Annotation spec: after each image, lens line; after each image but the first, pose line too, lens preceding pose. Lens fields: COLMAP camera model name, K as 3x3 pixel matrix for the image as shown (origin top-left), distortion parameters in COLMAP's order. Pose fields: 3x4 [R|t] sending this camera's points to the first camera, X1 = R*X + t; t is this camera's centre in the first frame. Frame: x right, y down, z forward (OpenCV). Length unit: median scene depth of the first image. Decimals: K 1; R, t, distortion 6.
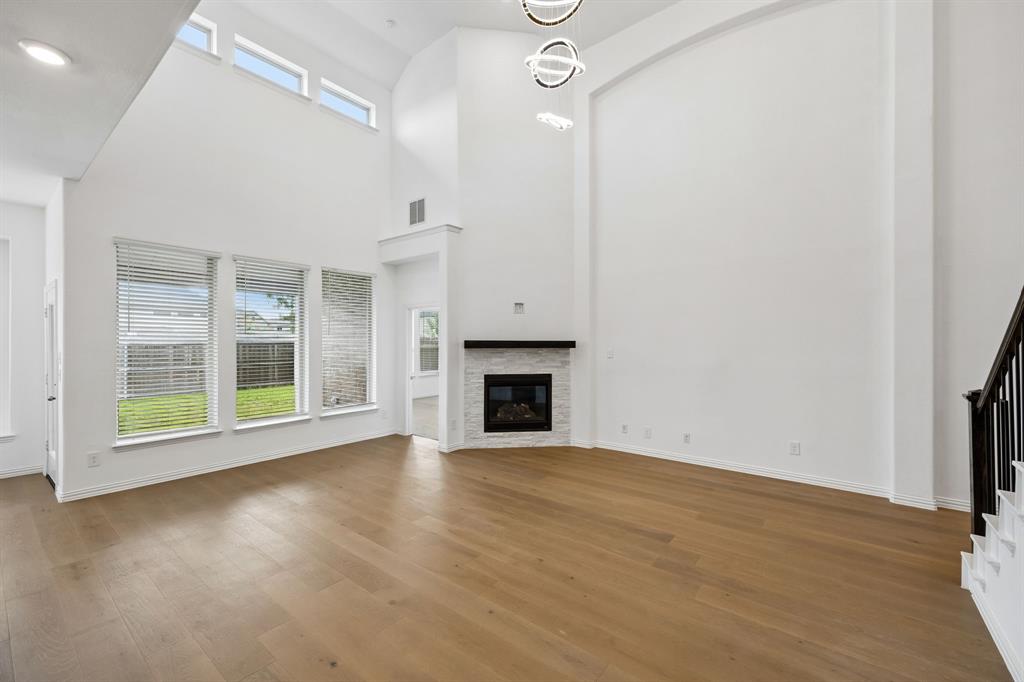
lens RADIAL K [[417.4, 0, 522.8], [0, 417.4, 340.7], [0, 0, 1]] dist [-0.011619, 0.001684]
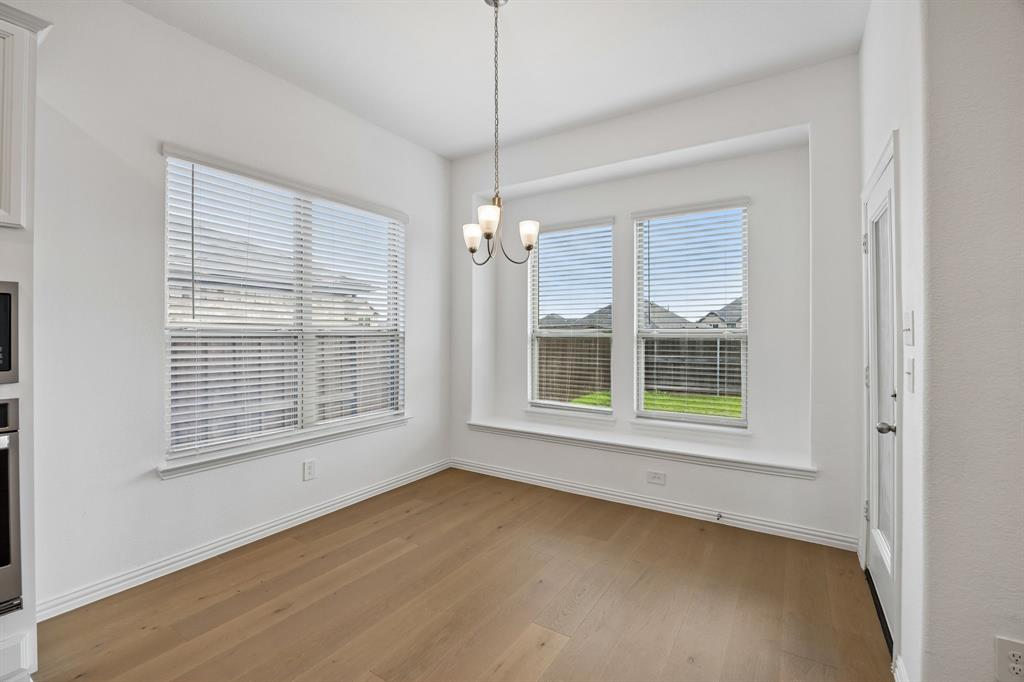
lens RADIAL K [[452.3, 0, 513.4], [0, 452.3, 332.5], [0, 0, 1]] dist [-0.012339, -0.000238]
pose [[0.085200, -0.004114, -0.996355, -0.507098], [-0.000578, 0.999991, -0.004179, 0.032316], [0.996364, 0.000932, 0.085197, 0.411082]]
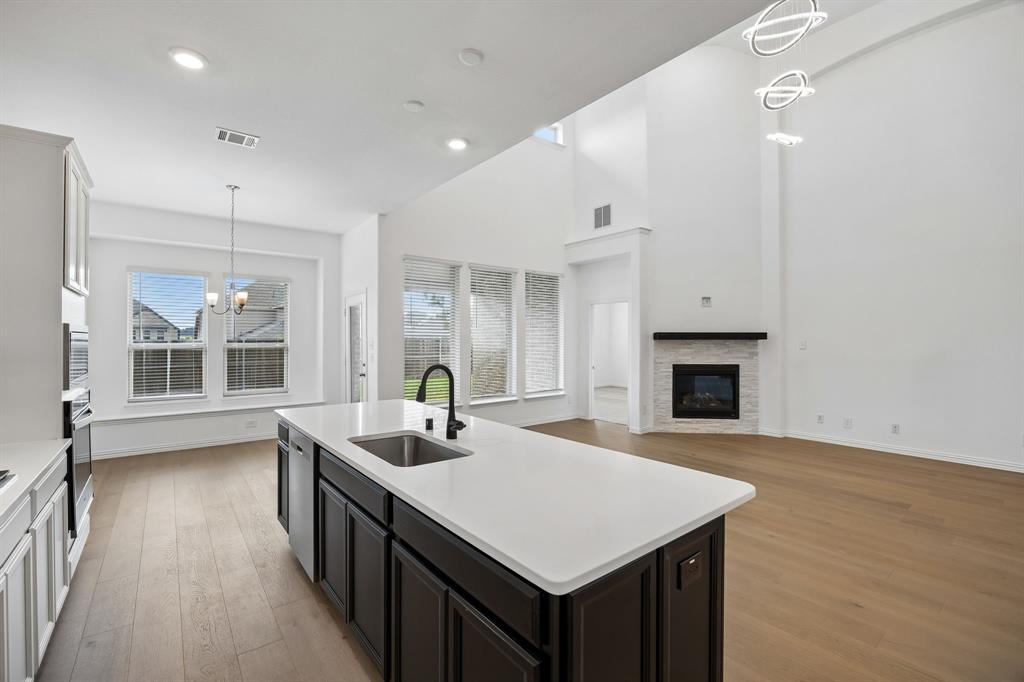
lens RADIAL K [[446.0, 0, 511.8], [0, 446.0, 336.1], [0, 0, 1]] dist [-0.027707, 0.000149]
pose [[0.968654, -0.002086, -0.248406, -0.209193], [0.001186, 0.999992, -0.003773, 0.012268], [0.248412, 0.003360, 0.968649, -0.214406]]
